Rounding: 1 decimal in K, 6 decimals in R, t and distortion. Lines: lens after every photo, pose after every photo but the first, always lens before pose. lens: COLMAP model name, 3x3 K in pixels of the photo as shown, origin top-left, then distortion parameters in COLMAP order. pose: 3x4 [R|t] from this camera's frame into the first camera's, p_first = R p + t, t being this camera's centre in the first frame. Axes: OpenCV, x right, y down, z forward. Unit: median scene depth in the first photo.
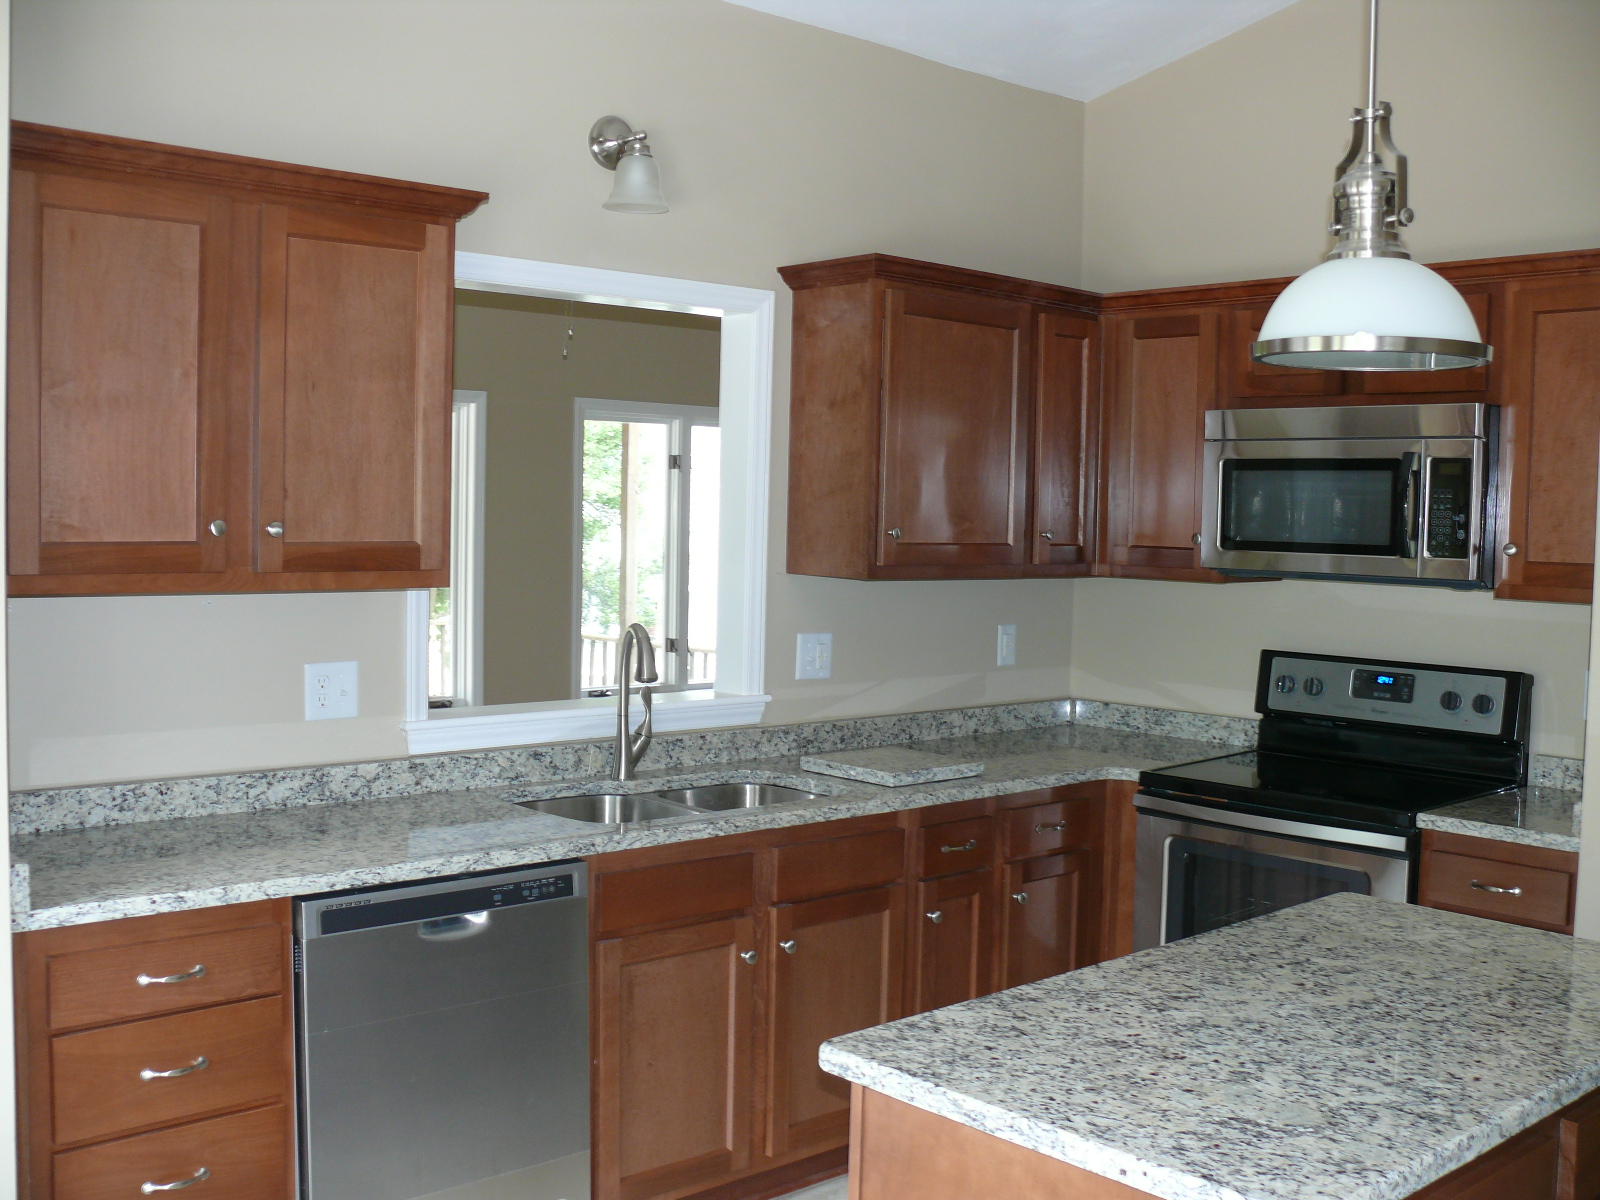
lens RADIAL K [[1646.4, 0, 786.4], [0, 1646.4, 606.8], [0, 0, 1]] dist [-0.126418, 0.000000]
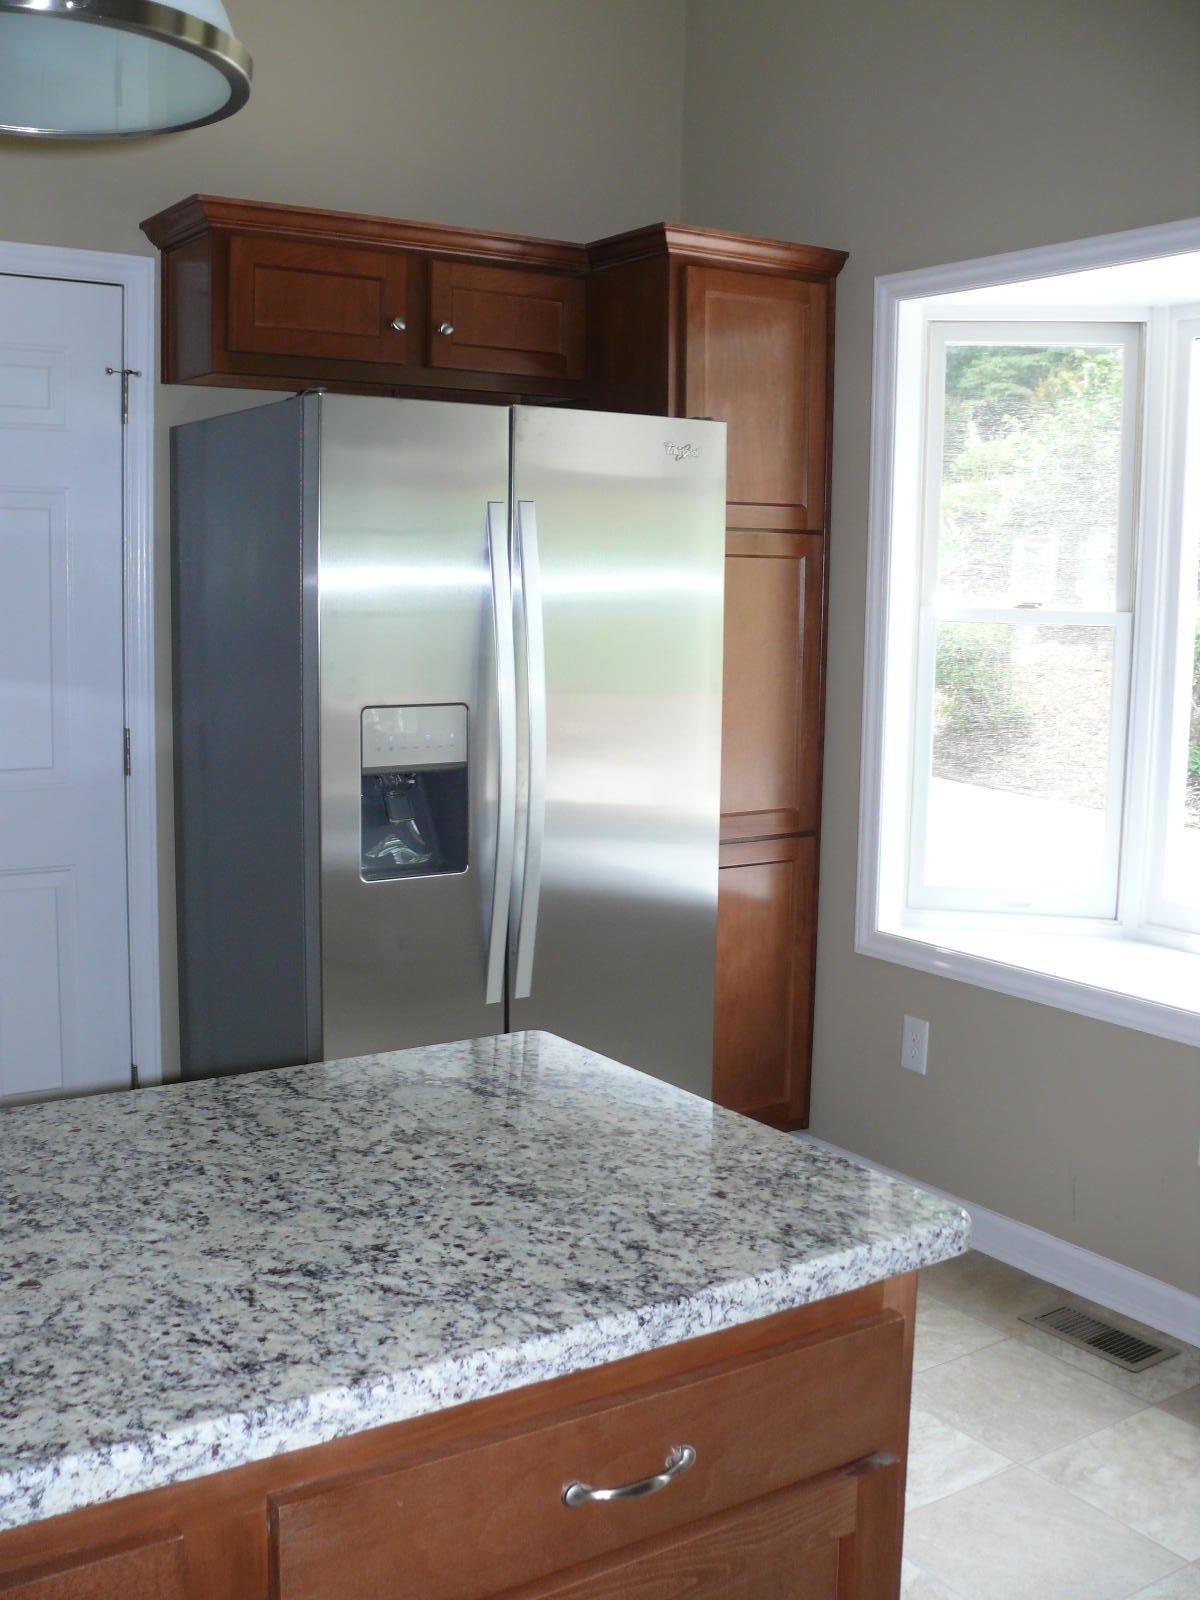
lens RADIAL K [[1646.4, 0, 604.6], [0, 1646.4, 798.6], [0, 0, 1]] dist [-0.126418, 0.000000]
pose [[-0.988849, -0.055324, 0.138262, 0.085542], [-0.027833, 0.980731, 0.193370, -0.023199], [-0.146296, 0.187365, -0.971335, 1.616407]]
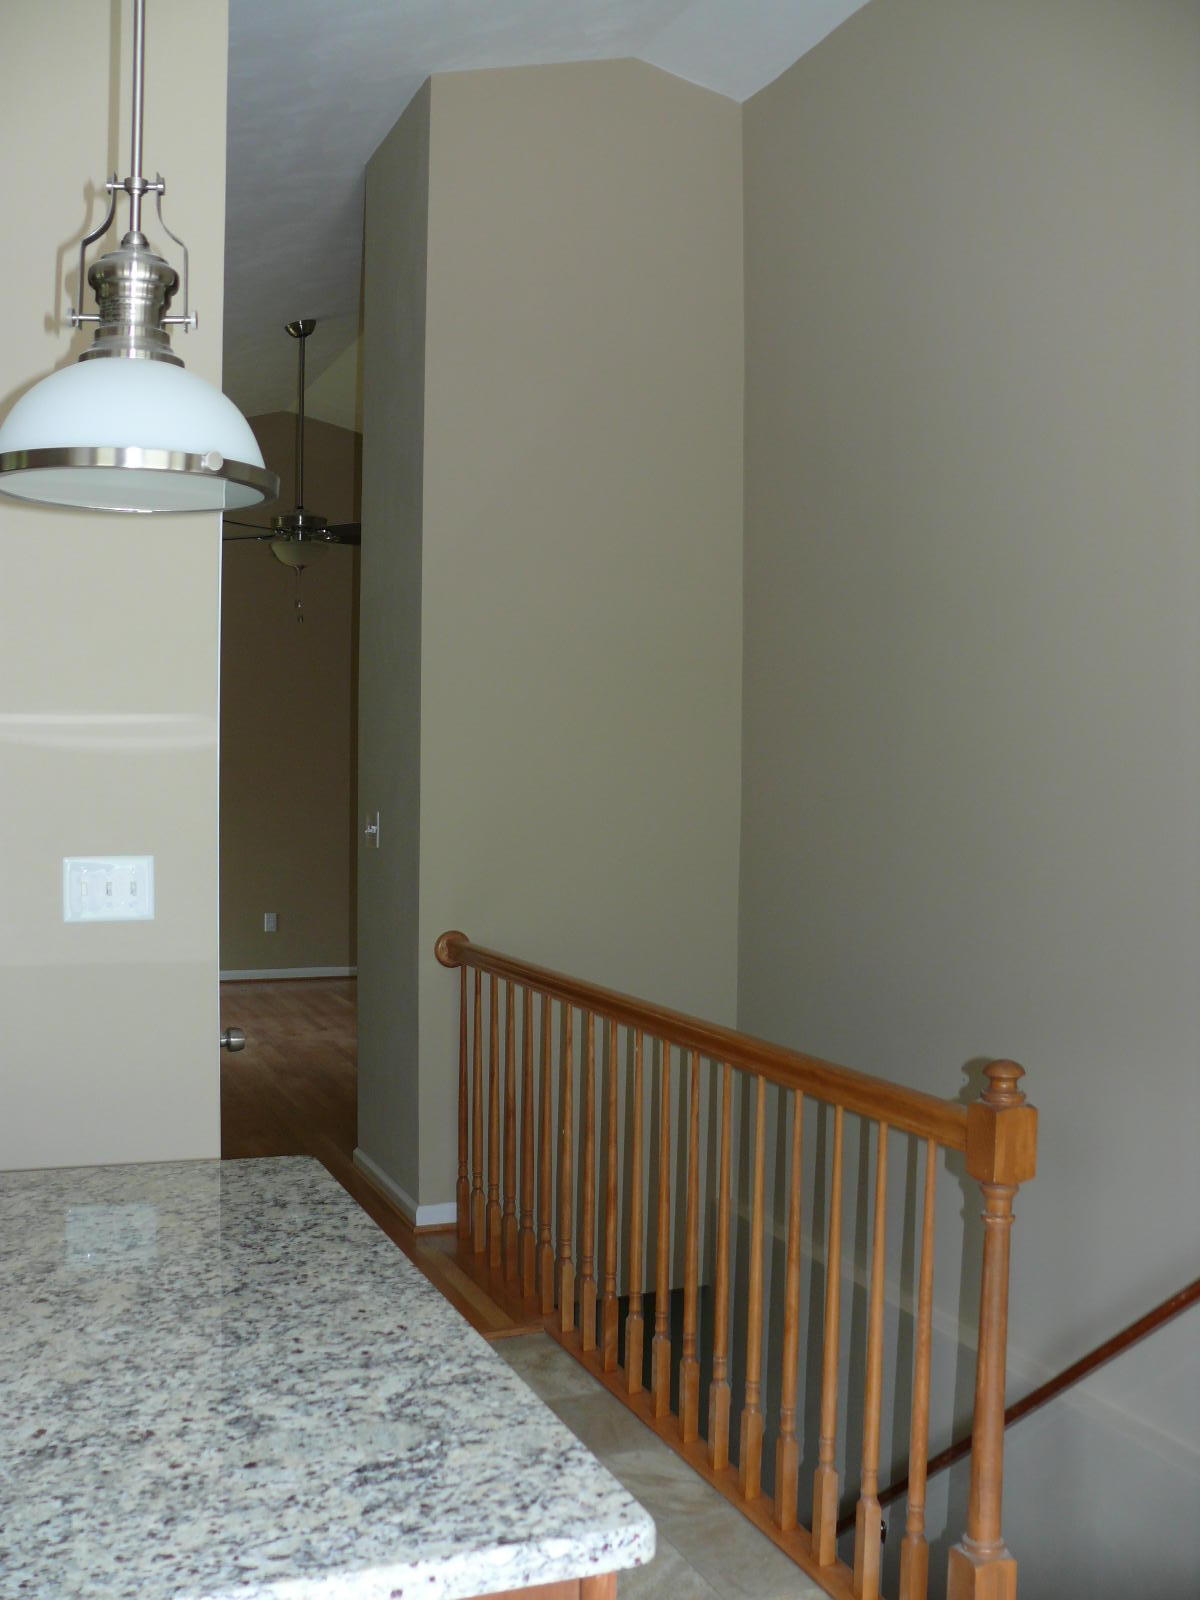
lens RADIAL K [[1646.4, 0, 595.7], [0, 1646.4, 796.2], [0, 0, 1]] dist [-0.126418, 0.000000]
pose [[0.342952, -0.039363, 0.938528, -0.329661], [0.055141, 0.998242, 0.021719, -0.007086], [-0.937733, 0.044303, 0.344520, 0.542055]]
